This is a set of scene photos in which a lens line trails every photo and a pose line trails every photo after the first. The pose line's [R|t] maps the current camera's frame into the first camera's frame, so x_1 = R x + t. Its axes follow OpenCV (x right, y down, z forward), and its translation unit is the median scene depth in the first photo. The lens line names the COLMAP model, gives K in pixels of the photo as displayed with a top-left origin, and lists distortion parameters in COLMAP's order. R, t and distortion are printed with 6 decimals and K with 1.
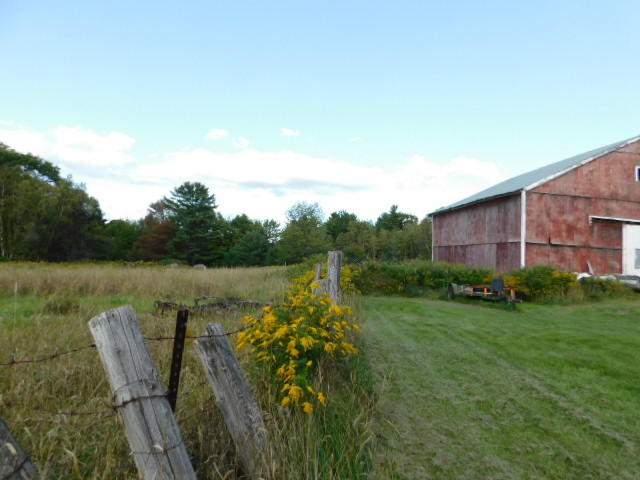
lens RADIAL K [[416.2, 0, 325.1], [0, 416.2, 233.6], [0, 0, 1]] dist [-0.025154, 0.003875]
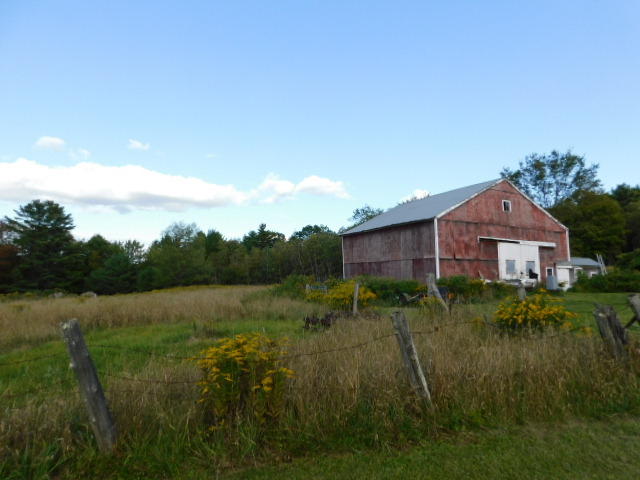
lens RADIAL K [[416.2, 0, 321.8], [0, 416.2, 244.5], [0, 0, 1]] dist [-0.025154, 0.003875]
pose [[0.942502, -0.024424, 0.333308, -0.065553], [0.029343, 0.999522, -0.009731, -0.004378], [-0.332911, 0.018952, 0.942768, -0.023998]]
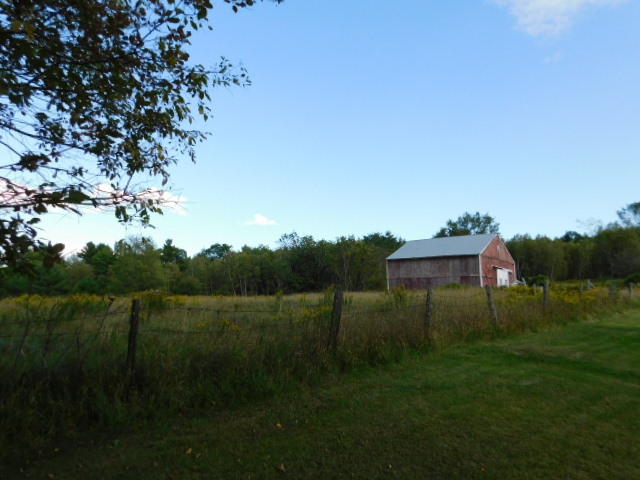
lens RADIAL K [[416.2, 0, 321.5], [0, 416.2, 239.4], [0, 0, 1]] dist [-0.025154, 0.003875]
pose [[0.740807, 0.055180, 0.669447, -0.405552], [-0.013334, 0.997632, -0.067476, -0.003706], [-0.671585, 0.041060, 0.739789, -0.036944]]
